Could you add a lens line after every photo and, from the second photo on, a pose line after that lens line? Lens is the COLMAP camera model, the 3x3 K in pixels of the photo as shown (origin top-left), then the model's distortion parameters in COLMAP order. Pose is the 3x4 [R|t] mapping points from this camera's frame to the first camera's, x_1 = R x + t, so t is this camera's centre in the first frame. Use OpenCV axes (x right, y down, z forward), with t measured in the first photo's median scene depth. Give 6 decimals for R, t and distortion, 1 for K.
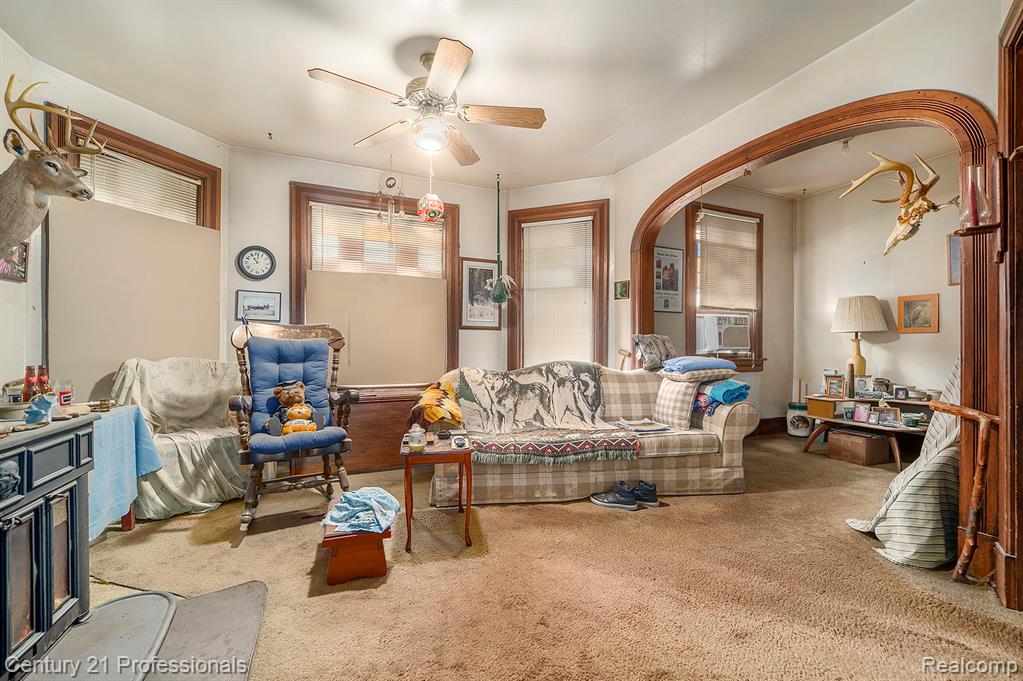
lens RADIAL K [[421.6, 0, 512.1], [0, 421.6, 346.1], [0, 0, 1]] dist [-0.000562, -0.000054]
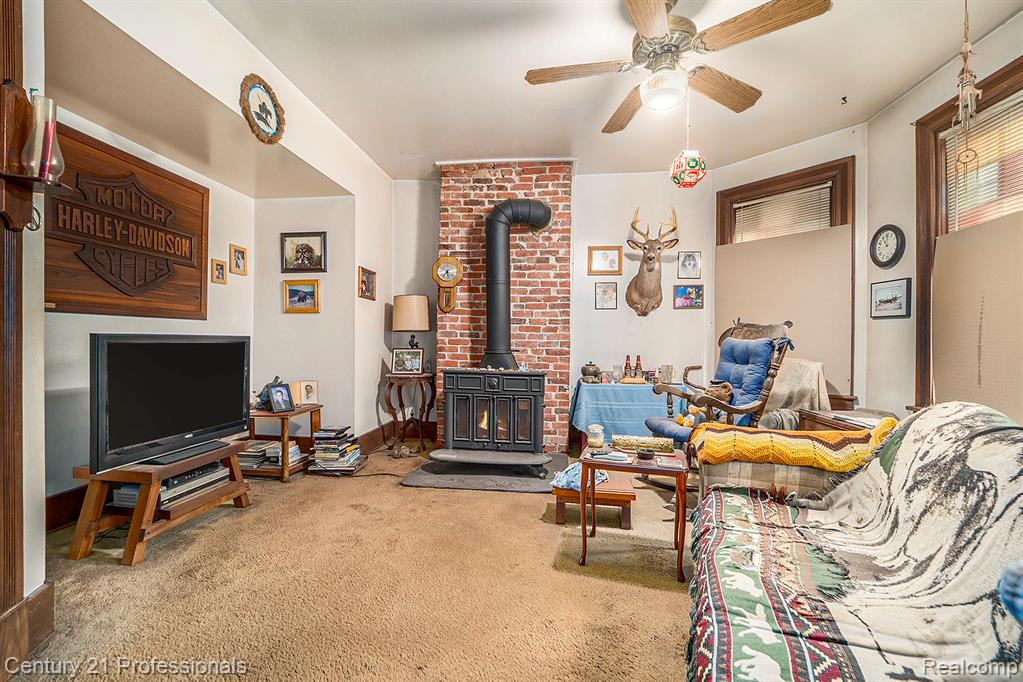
lens RADIAL K [[421.6, 0, 508.9], [0, 421.6, 340.8], [0, 0, 1]] dist [-0.000562, -0.000054]
pose [[-0.498427, -0.008693, -0.866888, 0.481457], [-0.009228, 0.999946, -0.004721, -0.005148], [0.866883, 0.005646, -0.498480, 0.814678]]
